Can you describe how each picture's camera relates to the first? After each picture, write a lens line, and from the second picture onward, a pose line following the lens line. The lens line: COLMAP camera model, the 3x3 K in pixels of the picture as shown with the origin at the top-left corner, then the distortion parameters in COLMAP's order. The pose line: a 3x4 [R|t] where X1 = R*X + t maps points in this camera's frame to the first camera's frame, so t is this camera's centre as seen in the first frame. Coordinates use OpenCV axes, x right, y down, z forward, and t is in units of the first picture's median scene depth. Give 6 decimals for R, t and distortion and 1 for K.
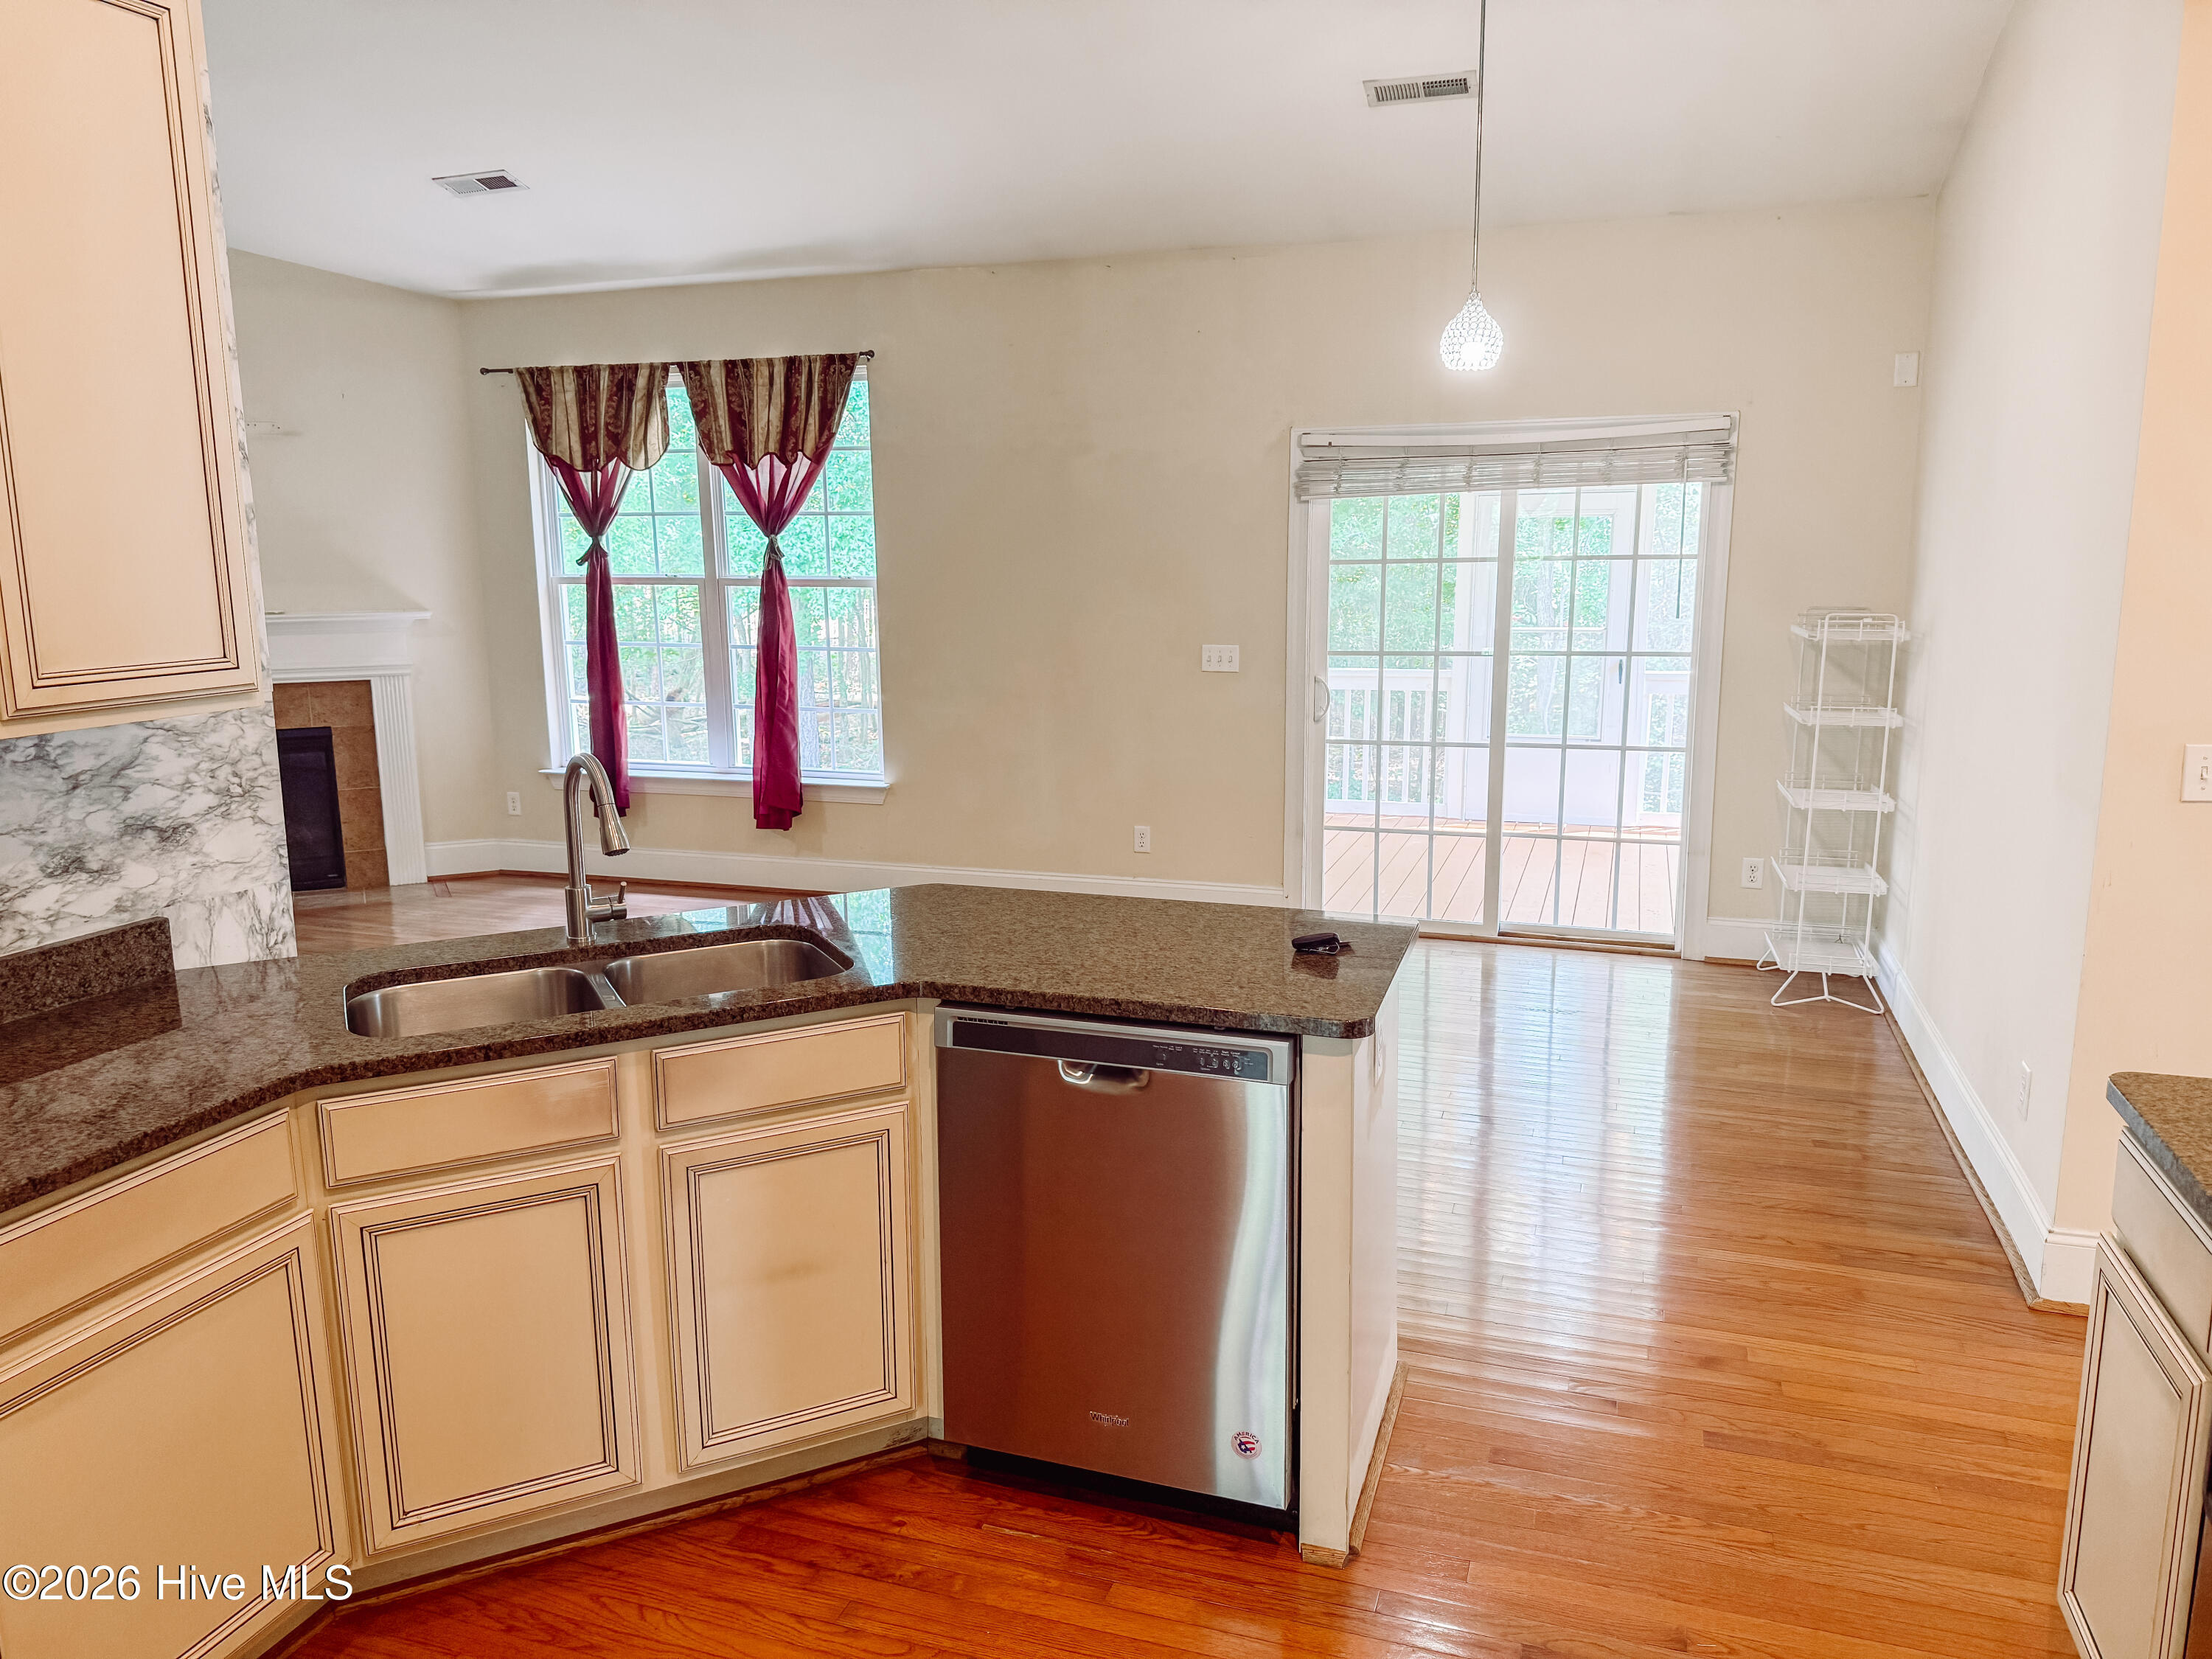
lens RADIAL K [[1566.6, 0, 1106.0], [0, 1566.6, 829.5], [0, 0, 1]] dist [0.008876, -0.000640]
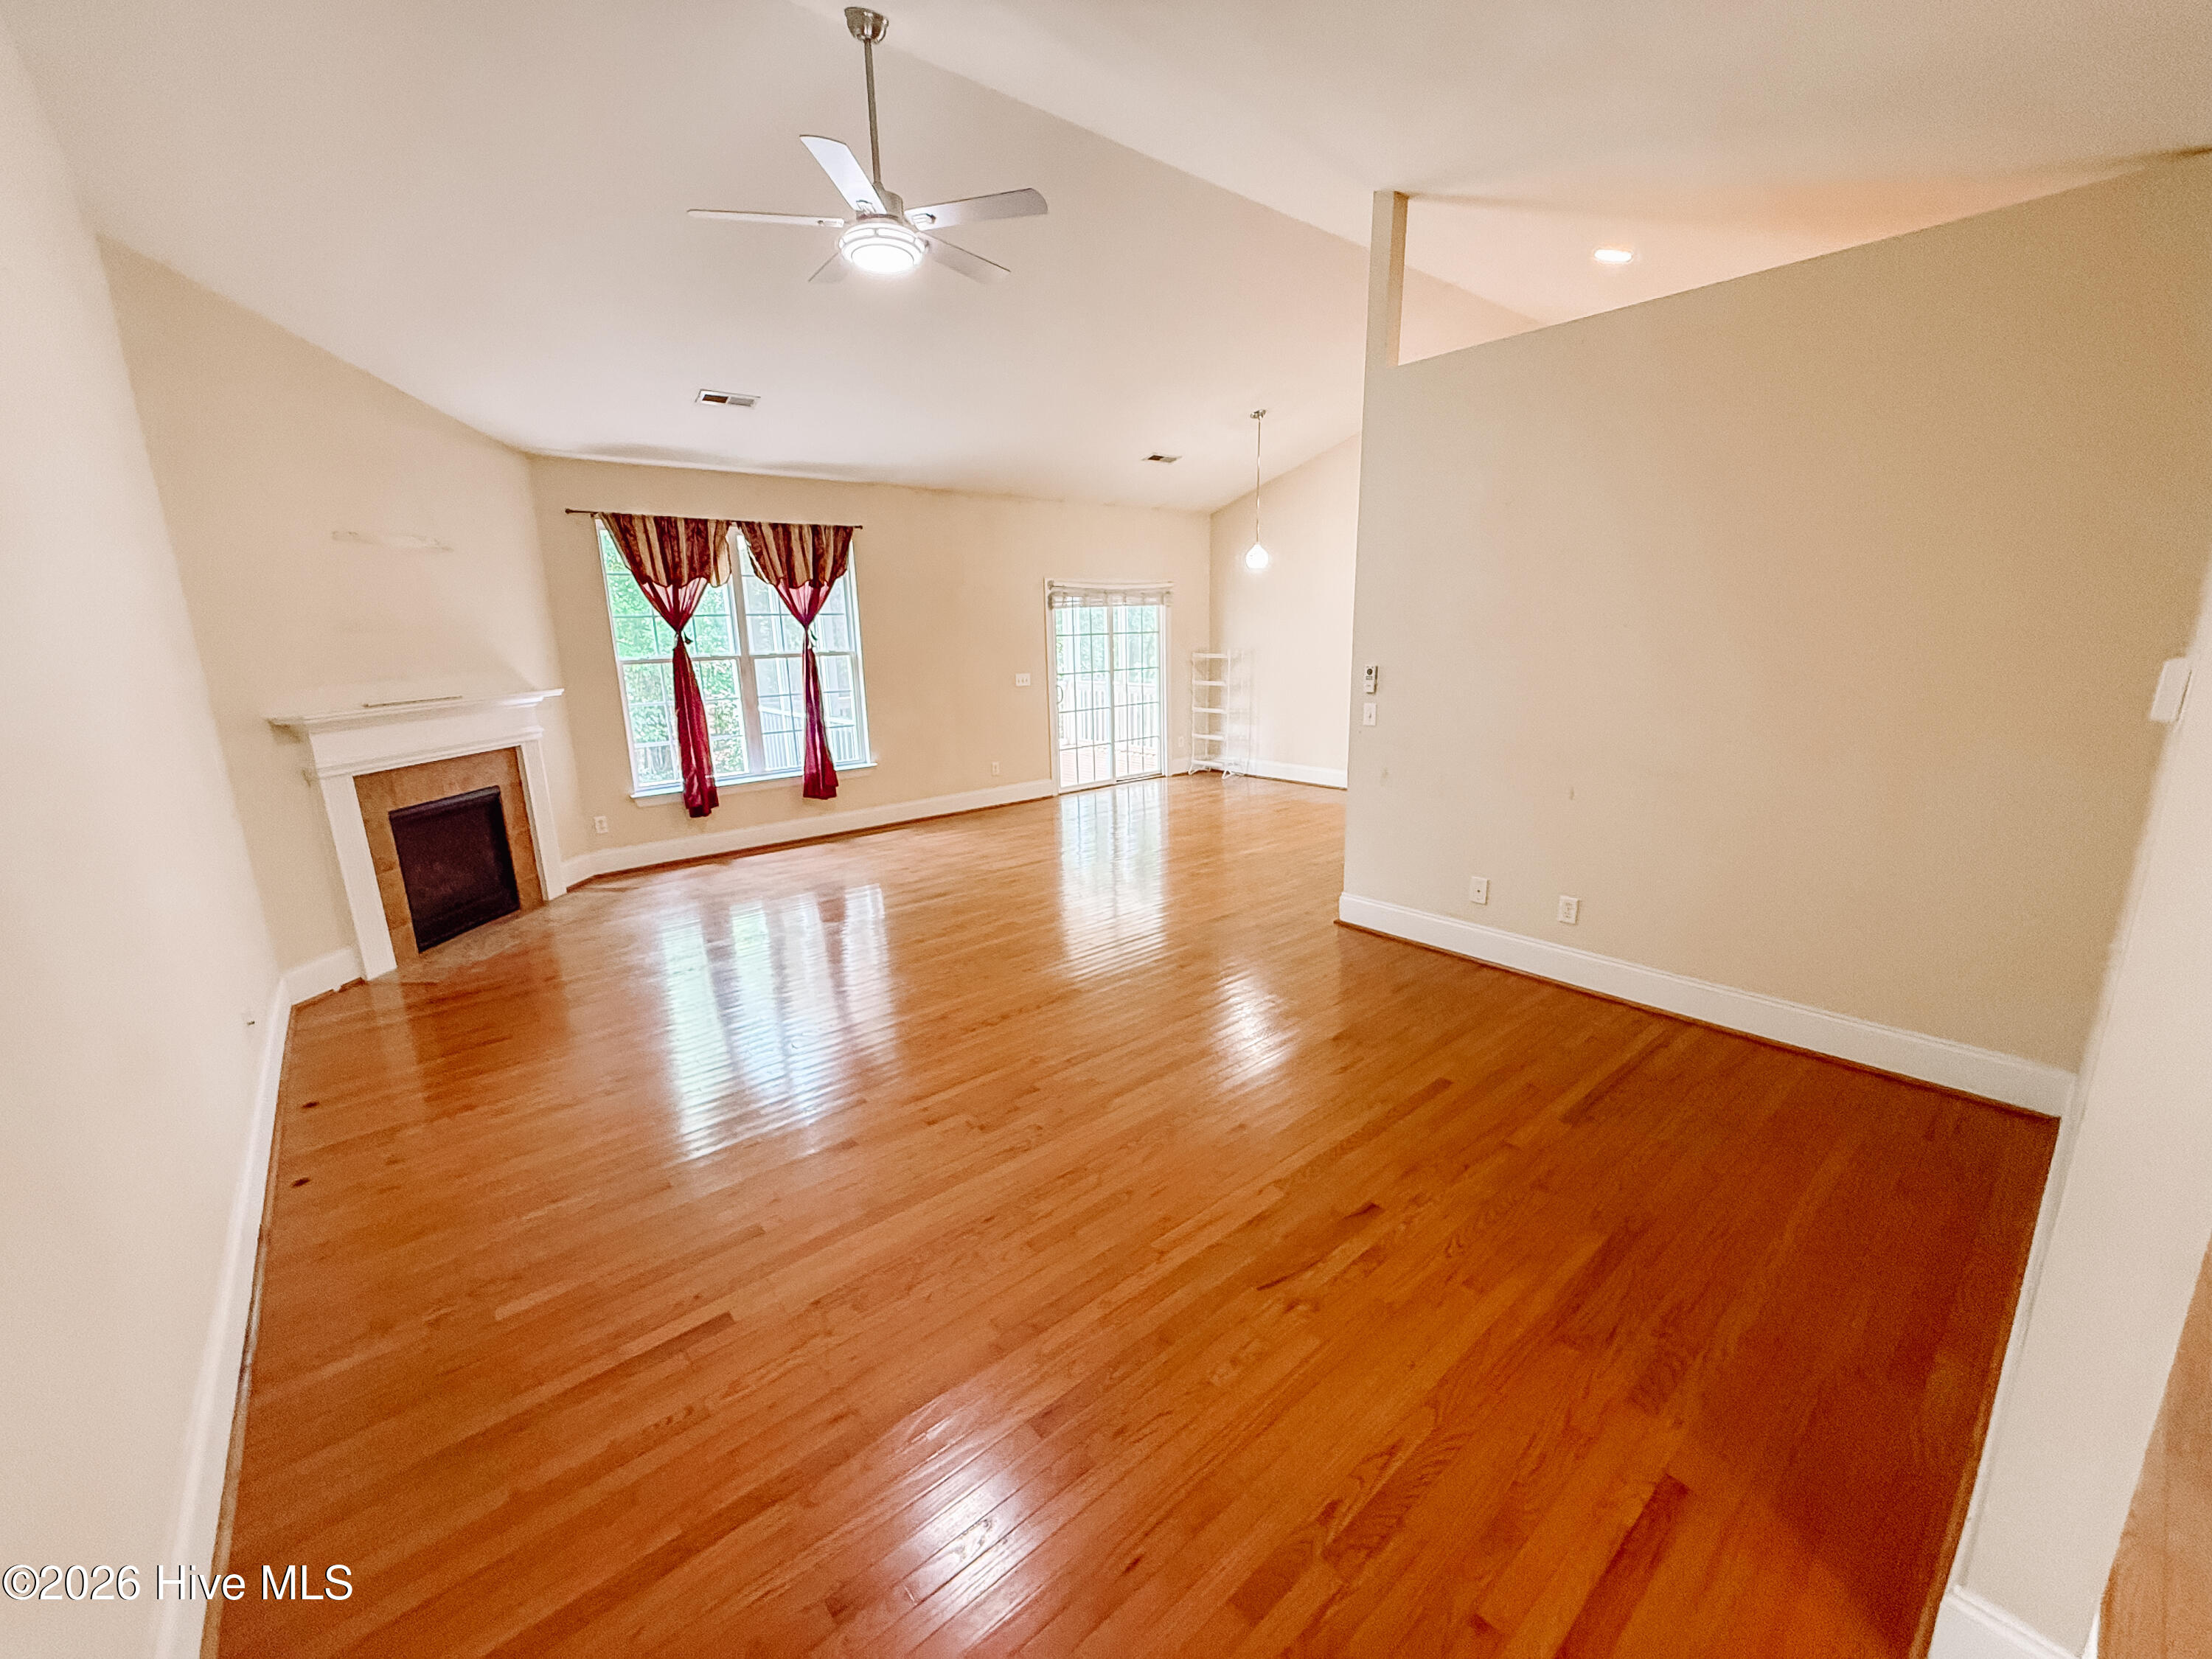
lens RADIAL K [[879.4, 0, 1089.4], [0, 879.4, 830.7], [0, 0, 1]] dist [0.002072, 0.000320]
pose [[0.526880, -0.200904, 0.825854, -0.881148], [0.172382, 0.976727, 0.127630, -0.040238], [-0.832275, 0.075117, 0.549250, 0.226541]]
